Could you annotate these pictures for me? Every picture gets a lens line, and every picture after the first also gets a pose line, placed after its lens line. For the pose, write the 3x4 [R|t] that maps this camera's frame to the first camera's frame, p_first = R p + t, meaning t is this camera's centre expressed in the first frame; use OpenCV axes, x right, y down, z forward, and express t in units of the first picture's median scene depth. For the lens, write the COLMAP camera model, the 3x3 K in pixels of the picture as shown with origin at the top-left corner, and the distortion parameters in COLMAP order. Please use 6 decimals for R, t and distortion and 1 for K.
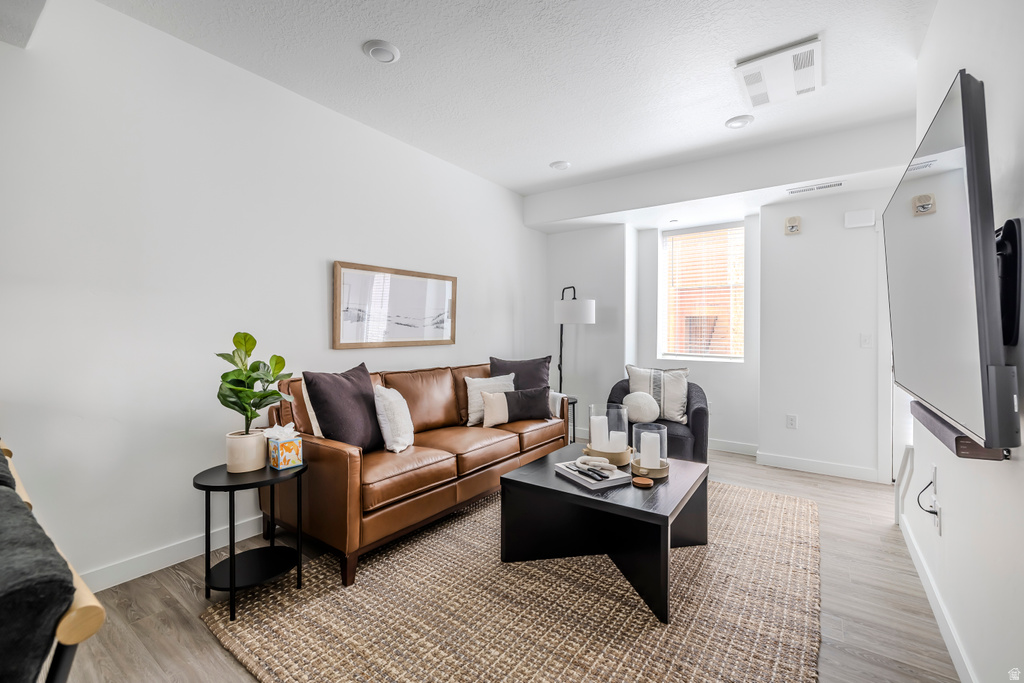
lens RADIAL K [[439.3, 0, 517.4], [0, 439.3, 330.3], [0, 0, 1]] dist [0.002344, 0.000358]
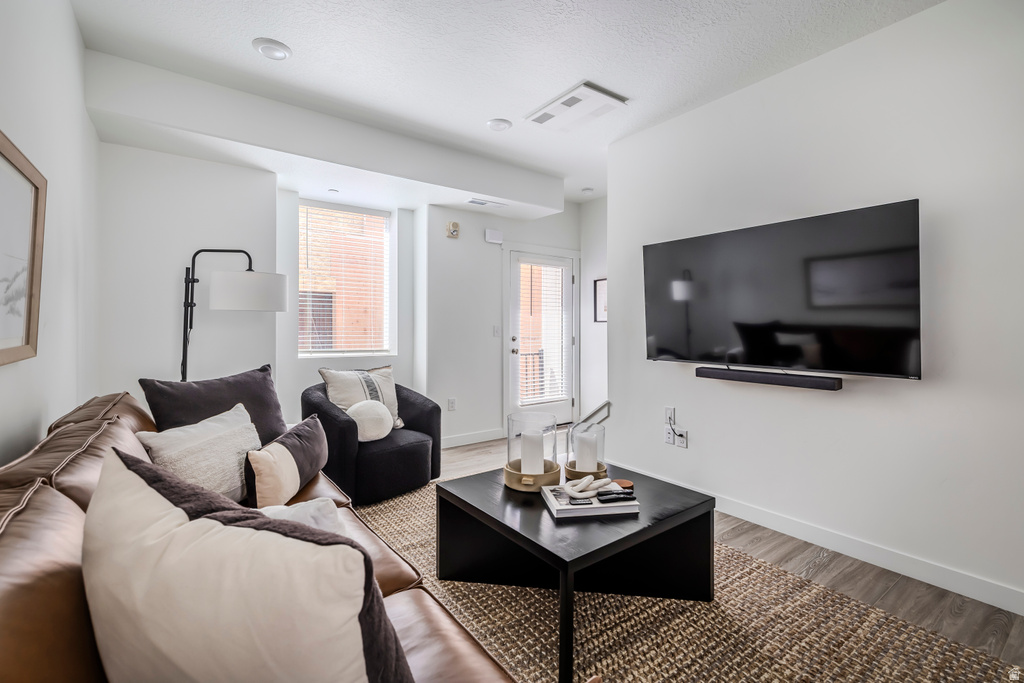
lens RADIAL K [[429.3, 0, 509.4], [0, 429.3, 324.5], [0, 0, 1]] dist [-0.001033, -0.000101]
pose [[0.333679, -0.000047, 0.942687, -0.404808], [-0.005691, 0.999982, 0.002064, 0.000472], [-0.942670, -0.006054, 0.333673, 0.564441]]
